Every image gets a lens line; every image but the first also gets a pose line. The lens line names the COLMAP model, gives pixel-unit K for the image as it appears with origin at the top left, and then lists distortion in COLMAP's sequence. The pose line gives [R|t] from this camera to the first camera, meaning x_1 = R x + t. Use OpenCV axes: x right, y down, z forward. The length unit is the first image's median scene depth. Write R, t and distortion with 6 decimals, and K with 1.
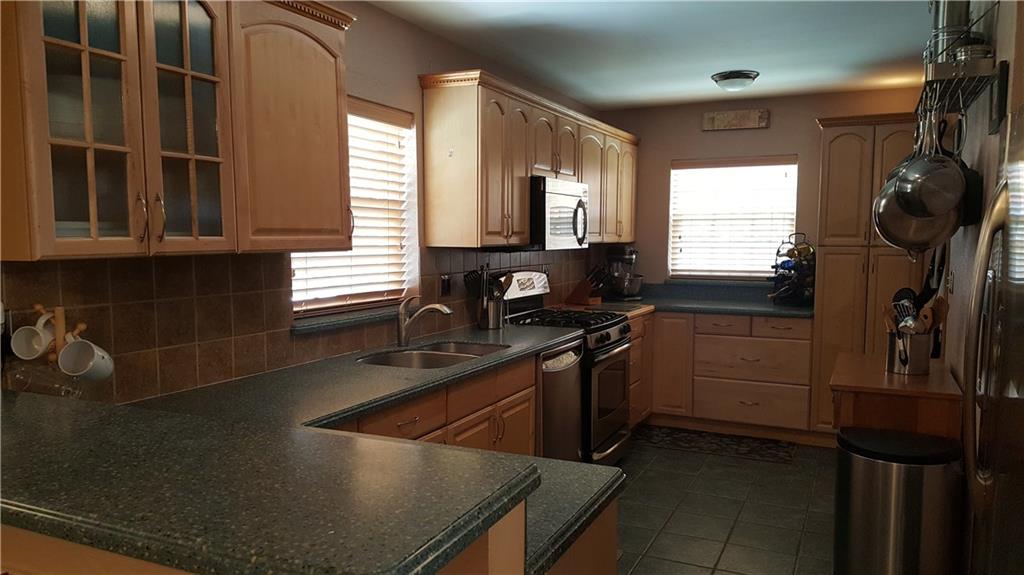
lens RADIAL K [[761.9, 0, 509.4], [0, 761.9, 296.6], [0, 0, 1]] dist [0.118960, -0.156529]
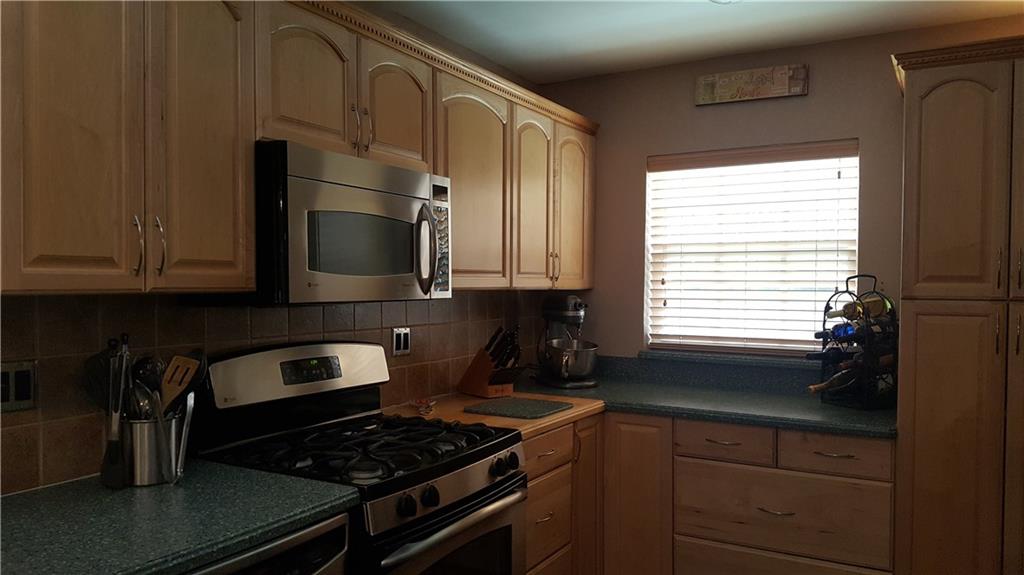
lens RADIAL K [[761.9, 0, 518.1], [0, 761.9, 291.0], [0, 0, 1]] dist [0.118960, -0.156529]
pose [[0.997596, 0.005053, -0.069108, 0.179625], [-0.009969, 0.997429, -0.070970, -0.031143], [0.068571, 0.071488, 0.995082, 0.466985]]
